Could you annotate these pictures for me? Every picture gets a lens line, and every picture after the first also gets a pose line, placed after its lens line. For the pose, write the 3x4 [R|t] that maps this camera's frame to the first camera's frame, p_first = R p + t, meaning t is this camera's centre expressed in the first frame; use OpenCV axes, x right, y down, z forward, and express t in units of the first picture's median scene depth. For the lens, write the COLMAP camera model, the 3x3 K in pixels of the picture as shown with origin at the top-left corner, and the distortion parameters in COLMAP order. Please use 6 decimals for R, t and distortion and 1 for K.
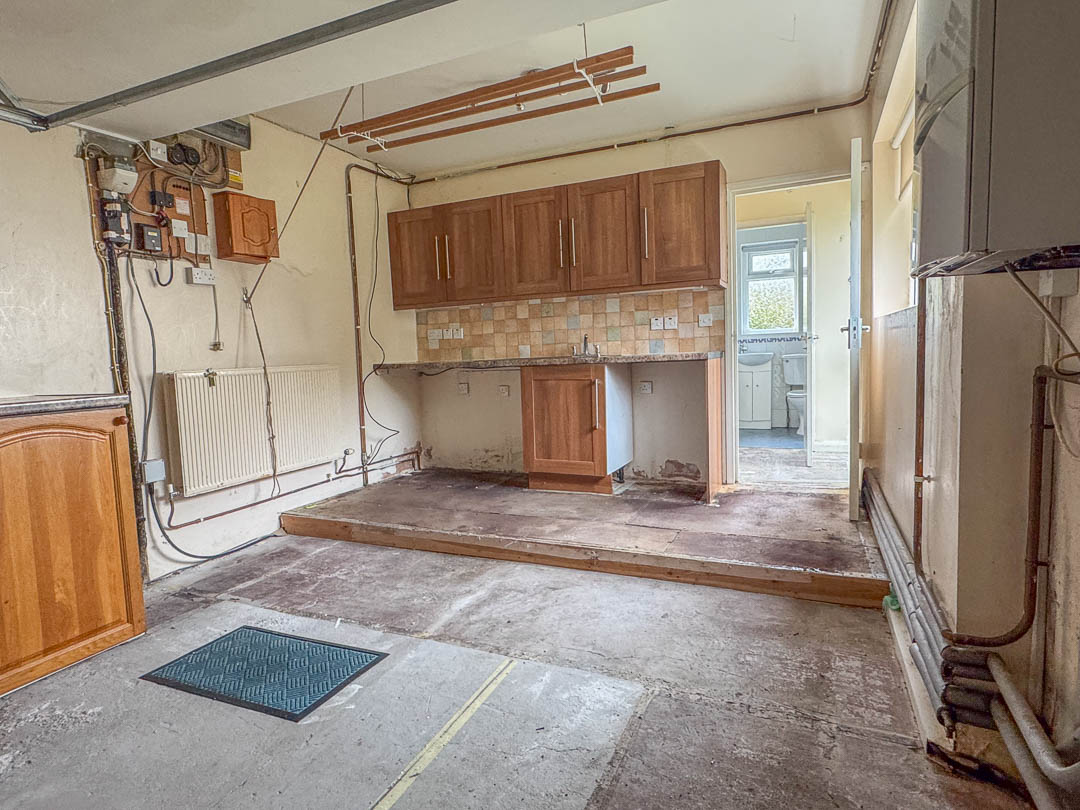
lens RADIAL K [[618.8, 0, 540.0], [0, 618.8, 405.0], [0, 0, 1]] dist [-0.000706, -0.000060]
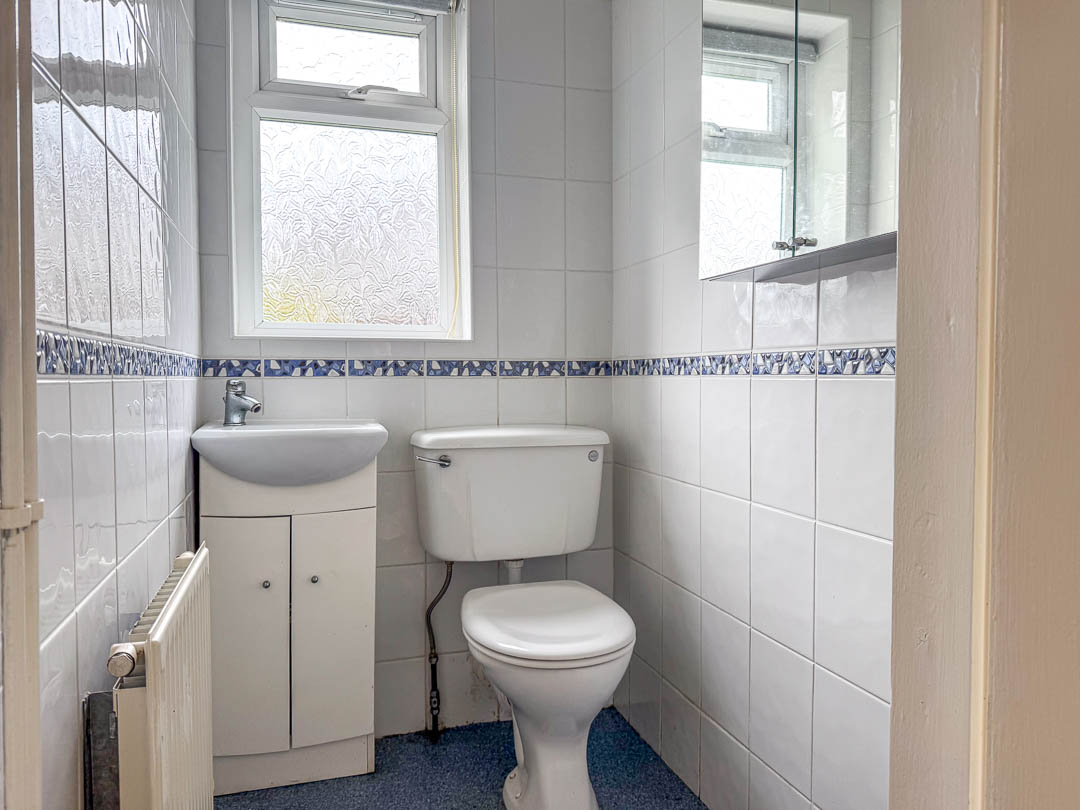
lens RADIAL K [[765.2, 0, 540.0], [0, 765.2, 405.0], [0, 0, 1]] dist [0.046509, -0.080441]
pose [[0.760099, 0.012392, 0.649689, 0.237595], [0.029012, 0.998174, -0.052982, -0.073936], [-0.649159, 0.059121, 0.758352, 0.742784]]
